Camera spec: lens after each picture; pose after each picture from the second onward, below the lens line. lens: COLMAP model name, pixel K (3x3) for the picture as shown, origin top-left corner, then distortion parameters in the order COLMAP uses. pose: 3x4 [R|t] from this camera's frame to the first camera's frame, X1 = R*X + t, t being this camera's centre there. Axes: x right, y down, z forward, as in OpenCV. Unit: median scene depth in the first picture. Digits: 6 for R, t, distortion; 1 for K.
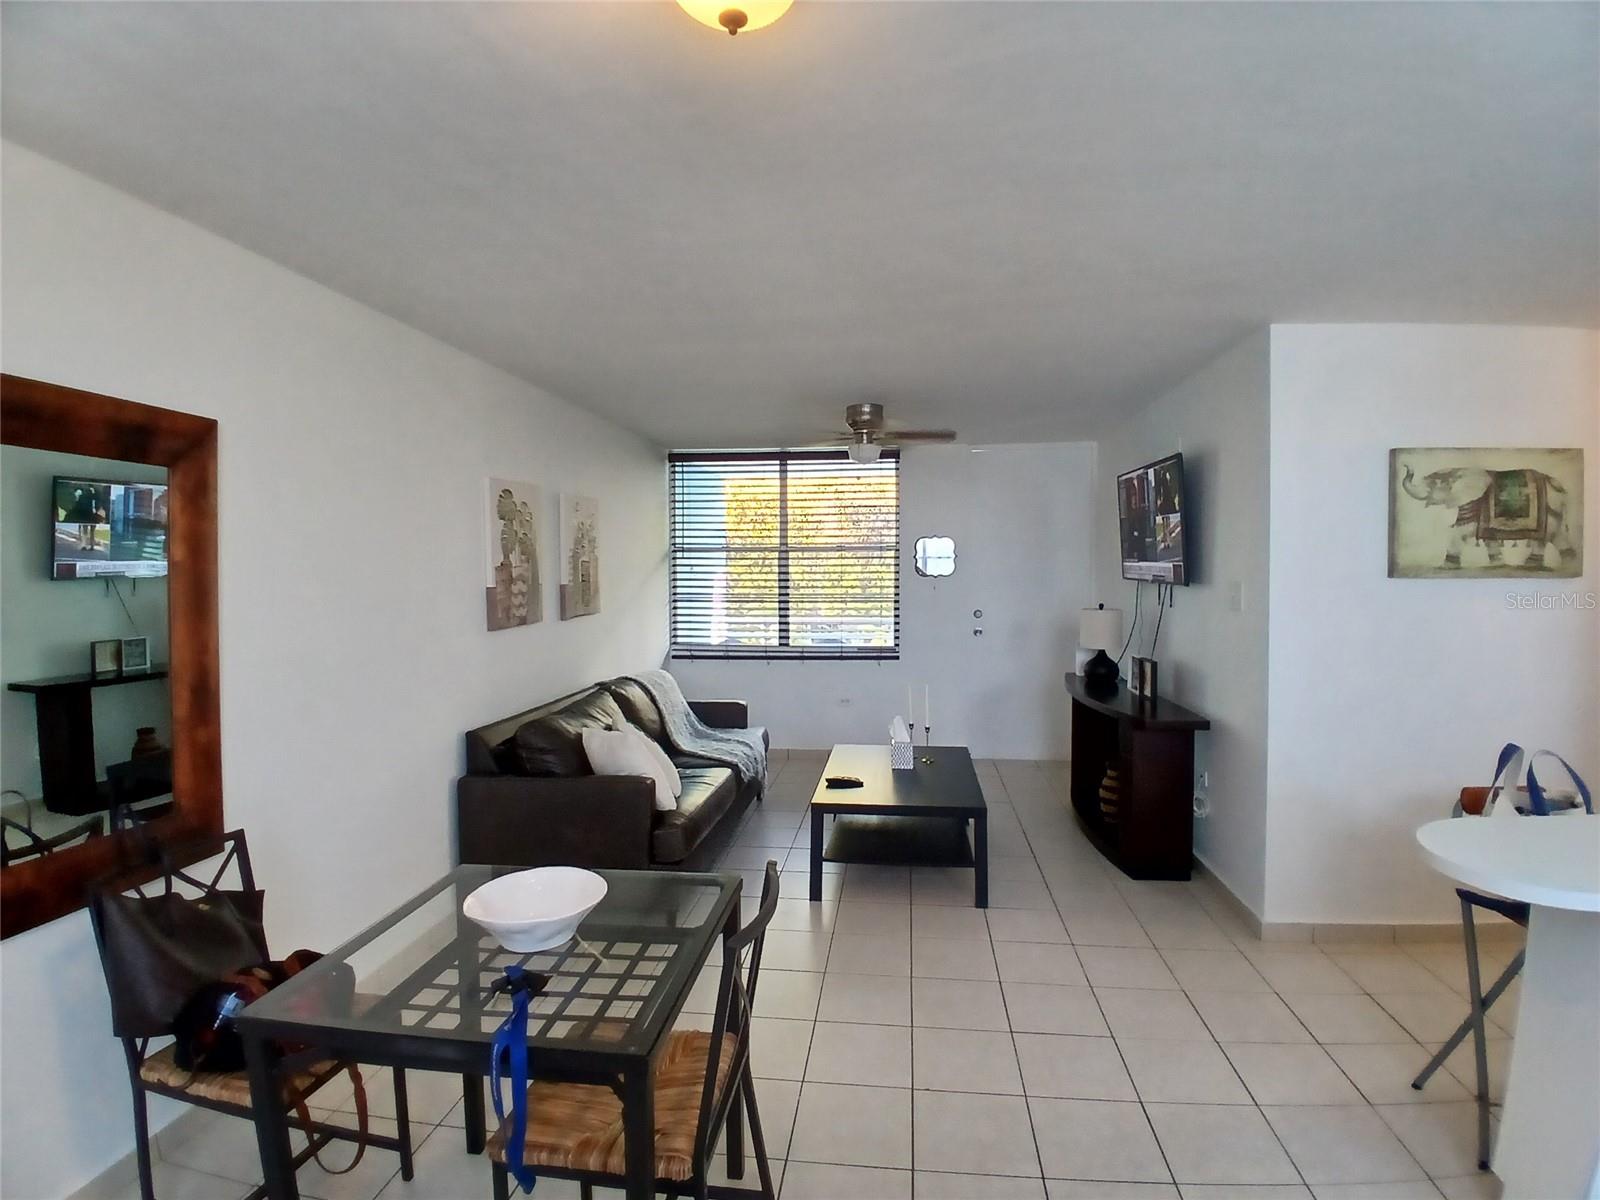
lens RADIAL K [[793.6, 0, 811.5], [0, 793.6, 599.5], [0, 0, 1]] dist [0.004885, -0.049034]
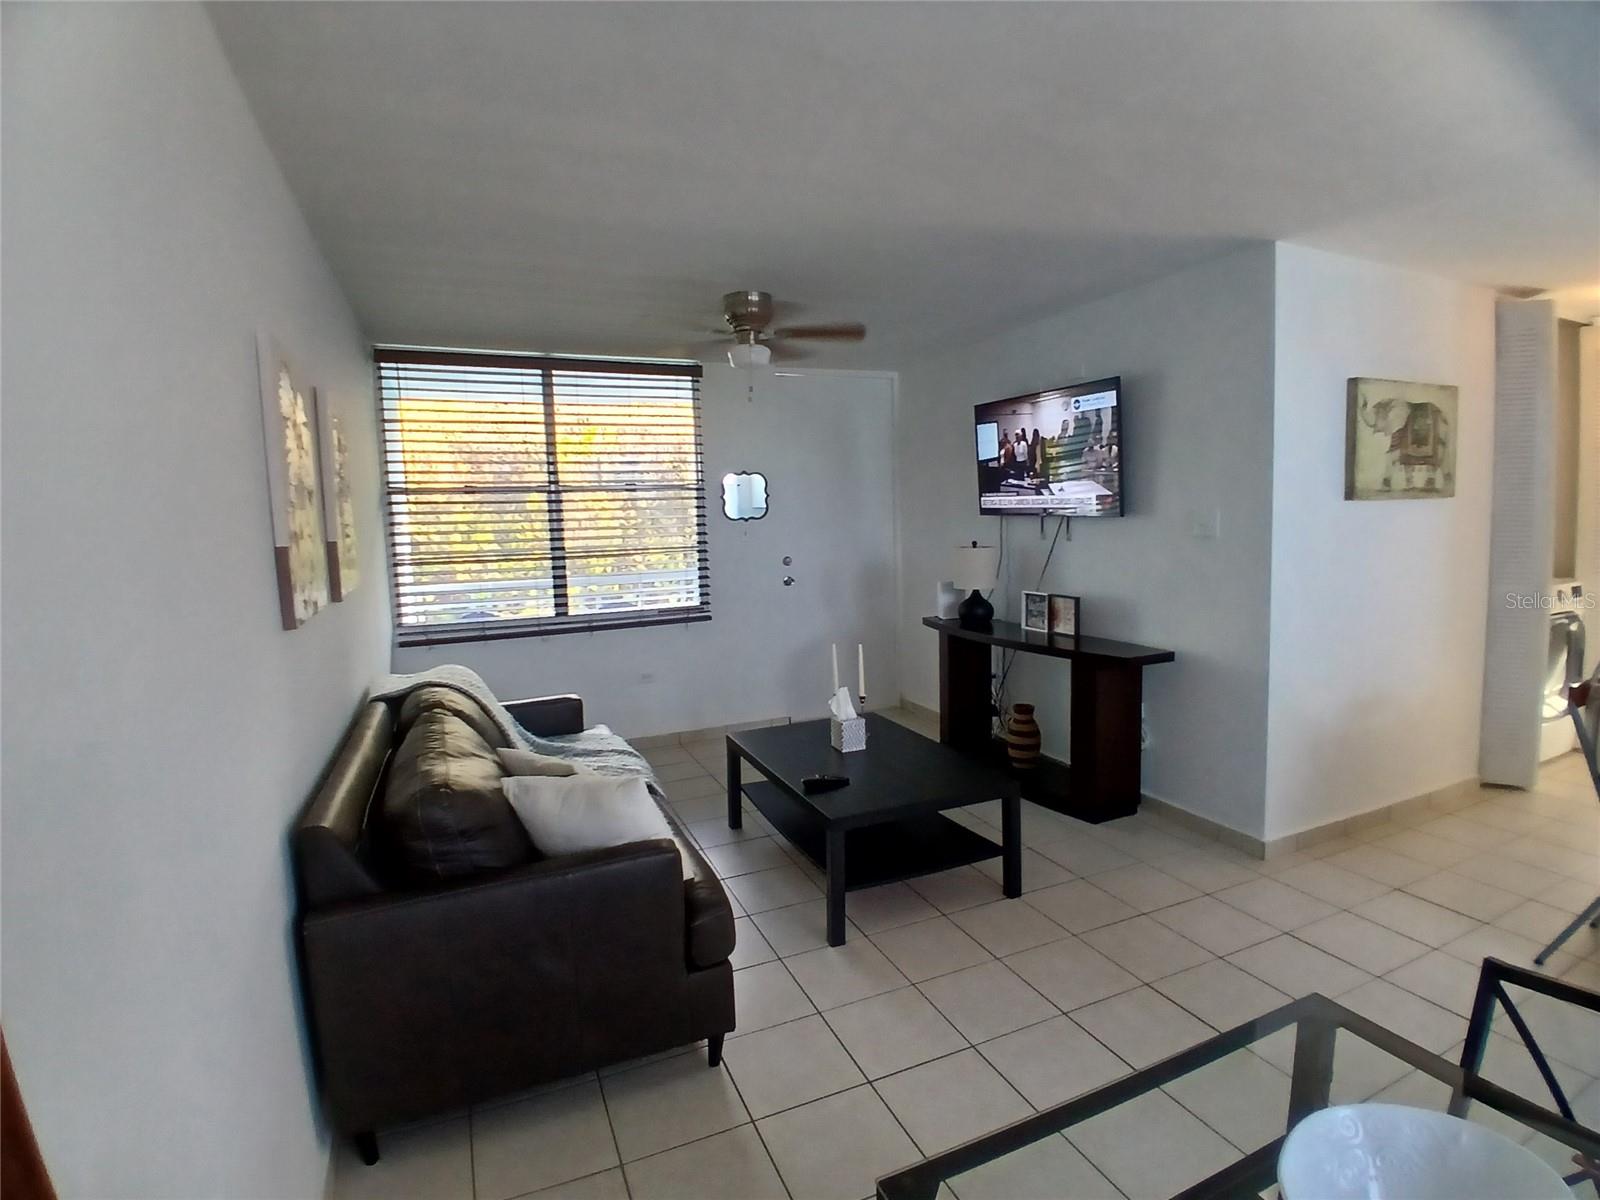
lens RADIAL K [[788.5, 0, 800.0], [0, 788.5, 600.0], [0, 0, 1]] dist [0.001598, -0.051011]
pose [[0.859264, -0.075329, 0.505956, -0.354319], [0.045238, 0.996413, 0.071523, -0.001421], [-0.509528, -0.038569, 0.859589, 0.365122]]
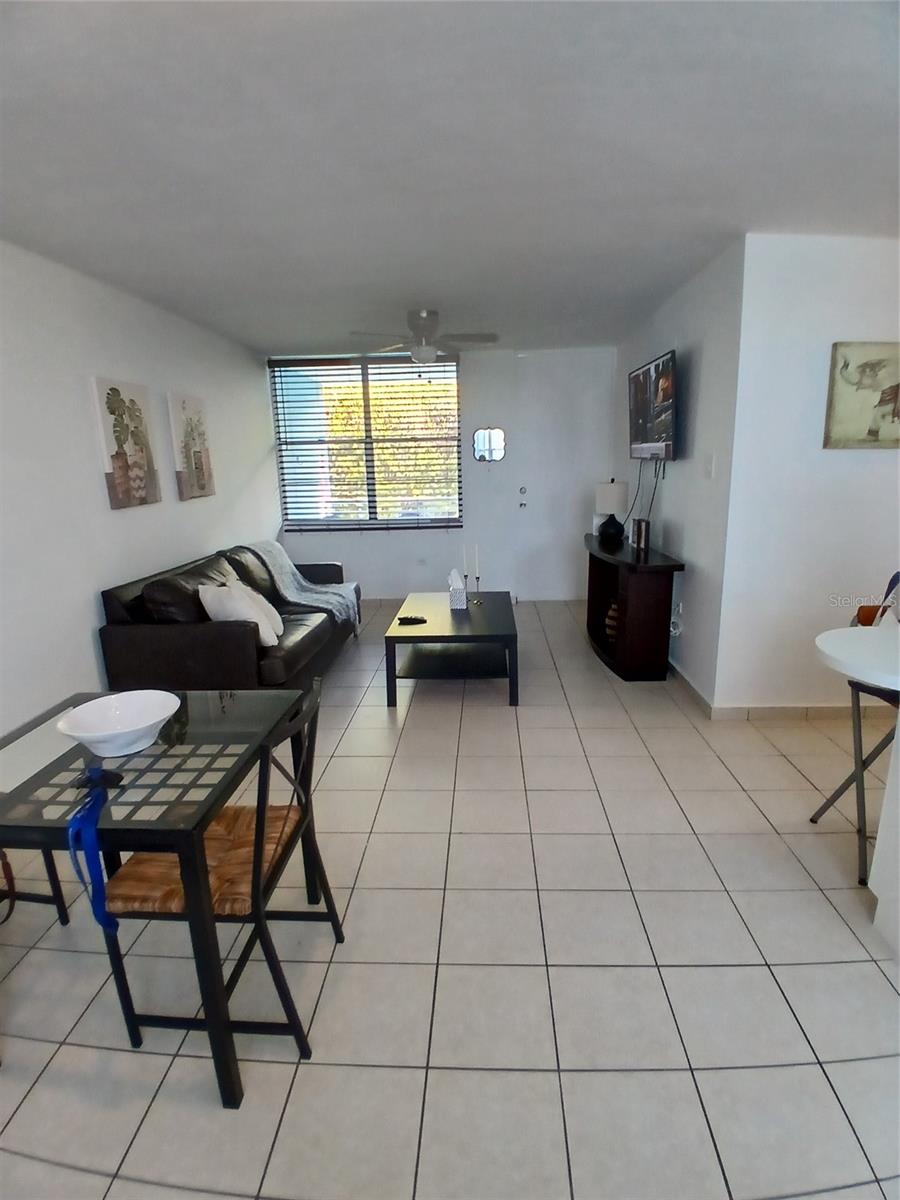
lens RADIAL K [[595.2, 0, 462.1], [0, 595.2, 613.4], [0, 0, 1]] dist [0.004885, -0.049034]
pose [[0.996660, -0.037483, 0.072547, 0.052618], [0.021762, 0.978216, 0.206448, 0.018493], [-0.078705, -0.204179, 0.975764, 0.038274]]
